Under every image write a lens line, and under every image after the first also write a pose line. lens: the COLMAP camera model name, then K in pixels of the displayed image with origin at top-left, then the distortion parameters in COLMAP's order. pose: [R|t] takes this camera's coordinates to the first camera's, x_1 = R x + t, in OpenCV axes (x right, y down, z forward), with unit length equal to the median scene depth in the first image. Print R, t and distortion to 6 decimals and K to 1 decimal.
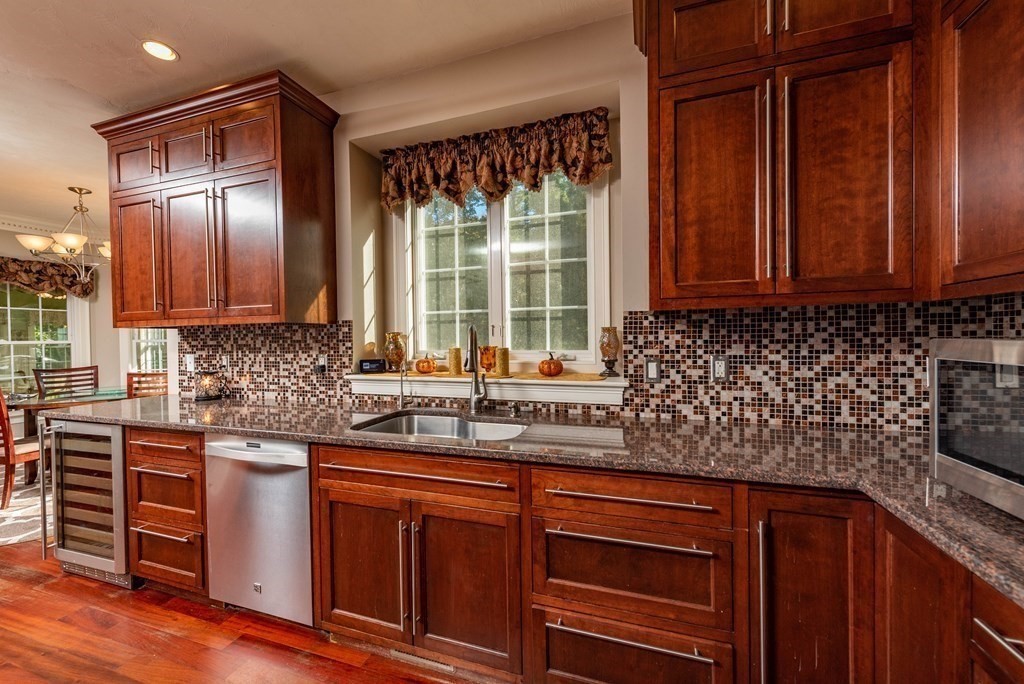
lens RADIAL K [[403.6, 0, 484.1], [0, 403.6, 359.8], [0, 0, 1]] dist [0.003979, -0.000319]
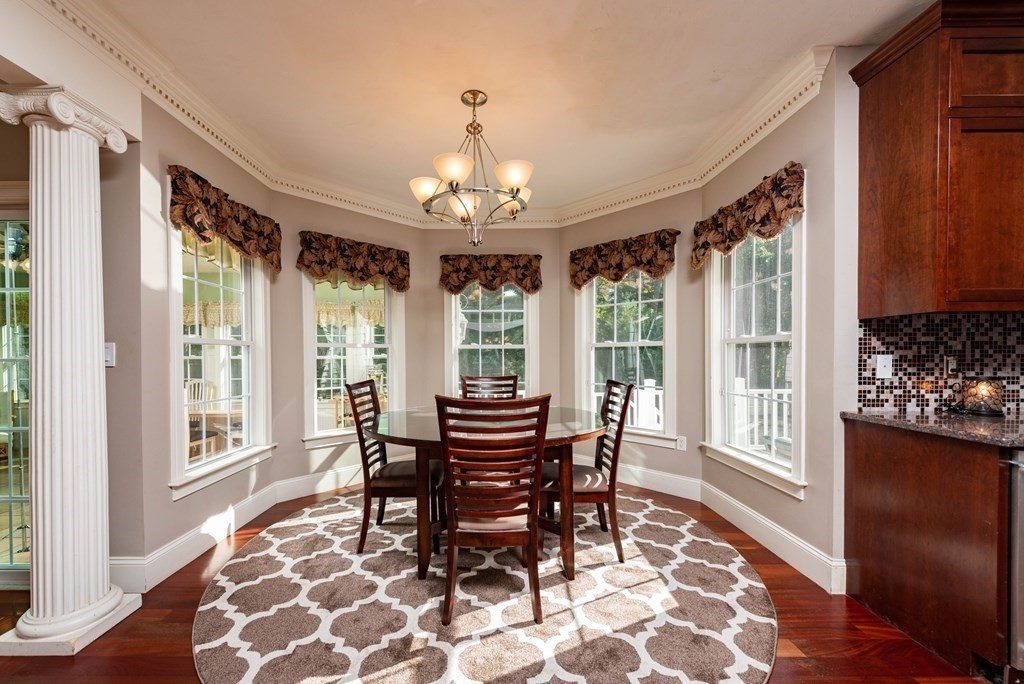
lens RADIAL K [[403.6, 0, 479.8], [0, 403.6, 358.6], [0, 0, 1]] dist [0.003979, -0.000319]
pose [[0.950972, -0.009238, 0.309140, -1.646027], [0.009413, 0.999955, 0.000924, -0.014269], [-0.309134, 0.002031, 0.951016, 0.540628]]
